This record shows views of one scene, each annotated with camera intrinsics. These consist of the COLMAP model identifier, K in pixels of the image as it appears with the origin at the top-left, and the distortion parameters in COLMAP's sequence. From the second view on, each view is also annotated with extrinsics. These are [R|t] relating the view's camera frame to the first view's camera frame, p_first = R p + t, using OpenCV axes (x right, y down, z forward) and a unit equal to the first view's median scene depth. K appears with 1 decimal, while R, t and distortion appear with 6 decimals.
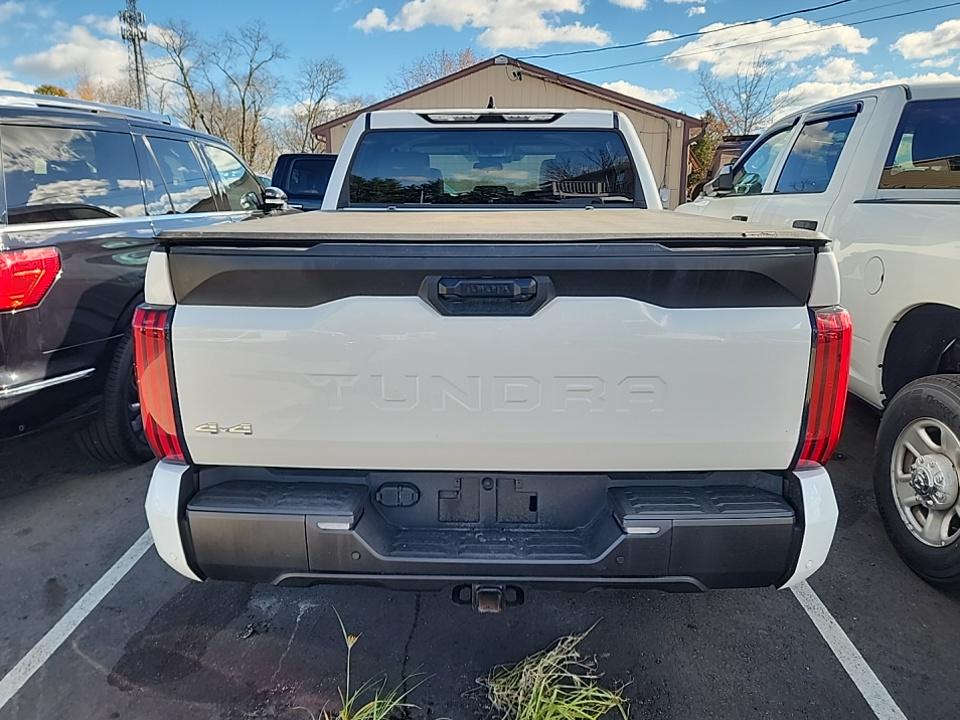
lens RADIAL K [[686.9, 0, 474.2], [0, 686.9, 364.4], [0, 0, 1]] dist [0.021937, -0.000745]
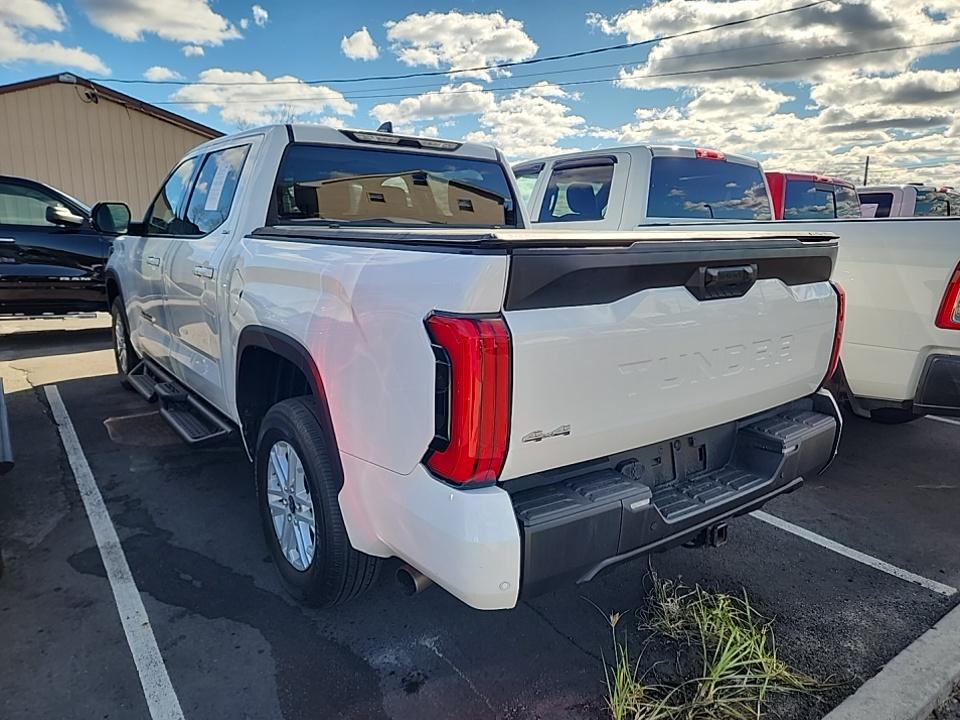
lens RADIAL K [[645.5, 0, 480.0], [0, 645.5, 360.0], [0, 0, 1]] dist [0.063610, -0.059145]
pose [[0.782946, -0.115043, 0.611360, -0.350385], [0.144804, 0.989460, 0.000746, -0.008788], [-0.605002, 0.087944, 0.791352, 0.115803]]
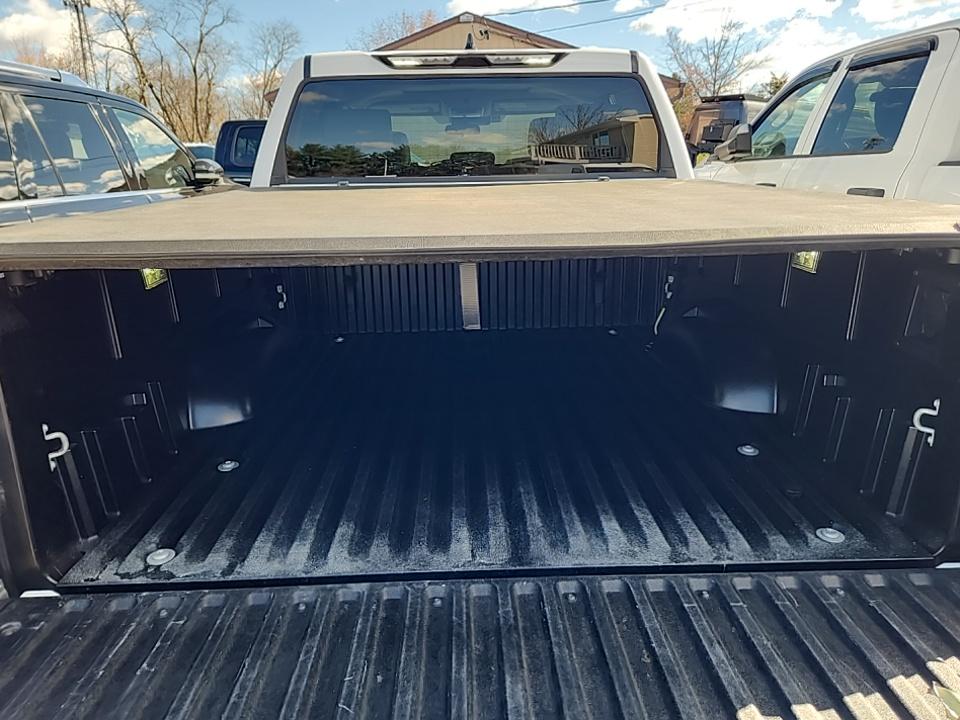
lens RADIAL K [[688.1, 0, 480.0], [0, 688.1, 360.0], [0, 0, 1]] dist [0.038731, -0.037538]
pose [[0.998337, -0.032185, 0.047821, -0.008570], [0.030470, 0.998881, 0.036174, -0.037459], [-0.048931, -0.034657, 0.998201, 0.151994]]
